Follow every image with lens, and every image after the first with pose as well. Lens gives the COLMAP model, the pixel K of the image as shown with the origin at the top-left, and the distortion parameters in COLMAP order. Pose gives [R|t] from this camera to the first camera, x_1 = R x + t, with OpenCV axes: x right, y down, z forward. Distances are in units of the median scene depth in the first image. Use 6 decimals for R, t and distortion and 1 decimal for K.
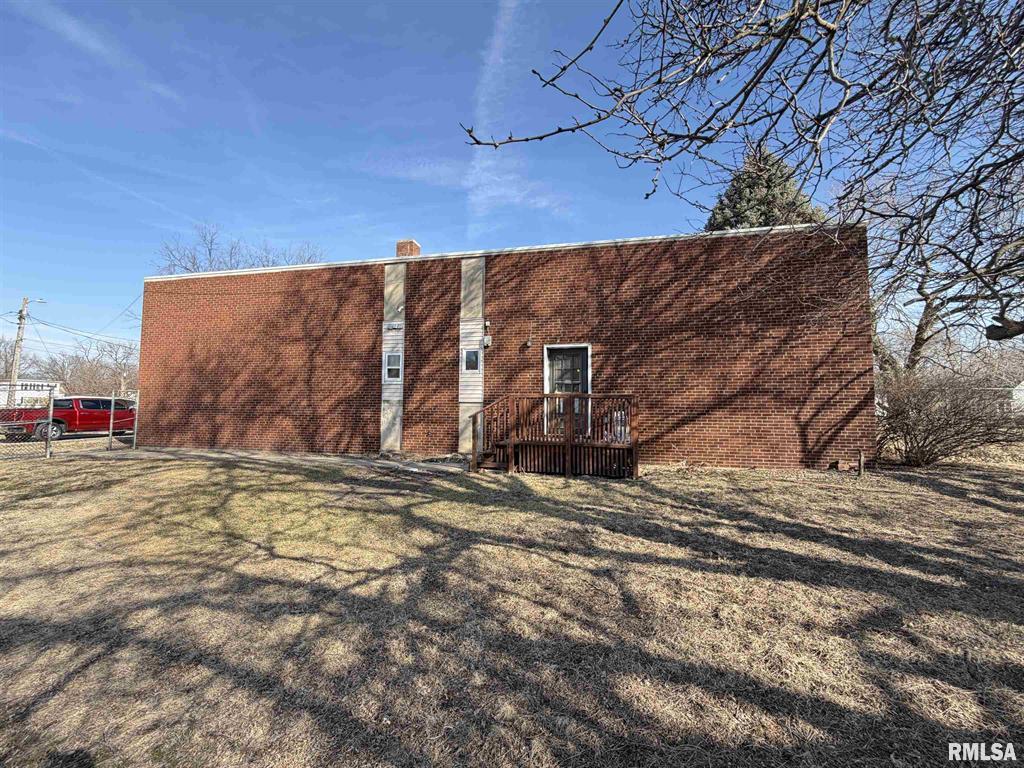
lens RADIAL K [[408.3, 0, 512.0], [0, 408.3, 384.0], [0, 0, 1]] dist [0.000162, -0.000105]
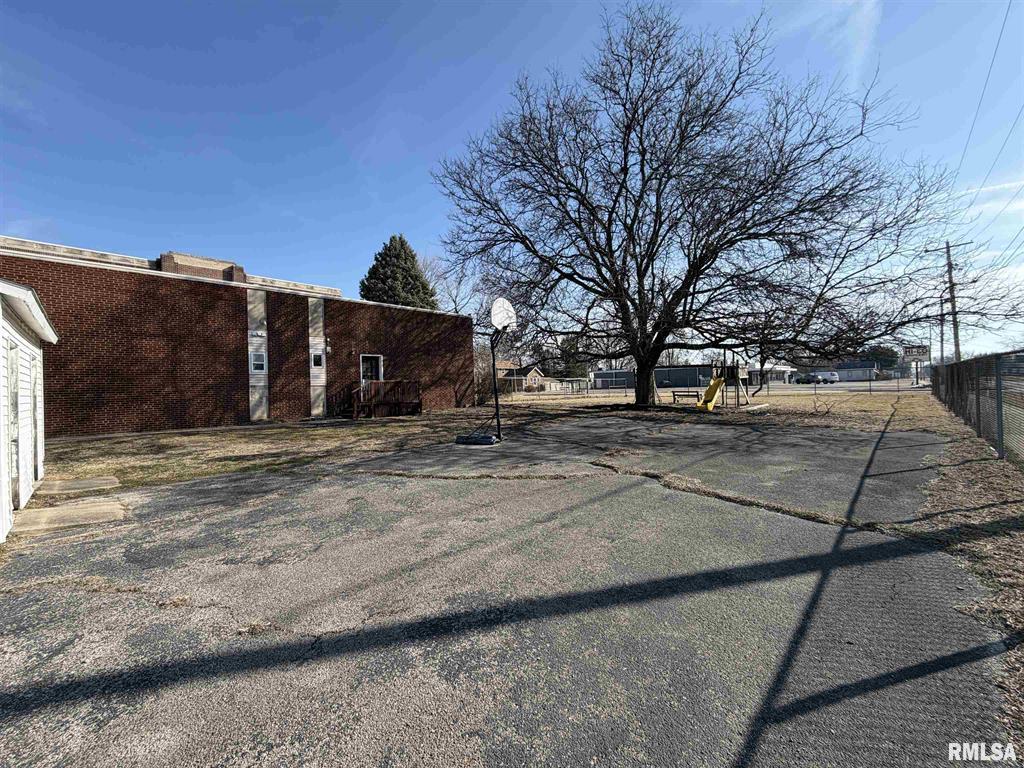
lens RADIAL K [[408.3, 0, 512.0], [0, 408.3, 384.0], [0, 0, 1]] dist [0.000162, -0.000105]
pose [[0.510560, -0.015333, 0.859705, -1.096538], [-0.015848, 0.999503, 0.027239, -0.019422], [-0.859696, -0.027532, 0.510063, -0.516198]]
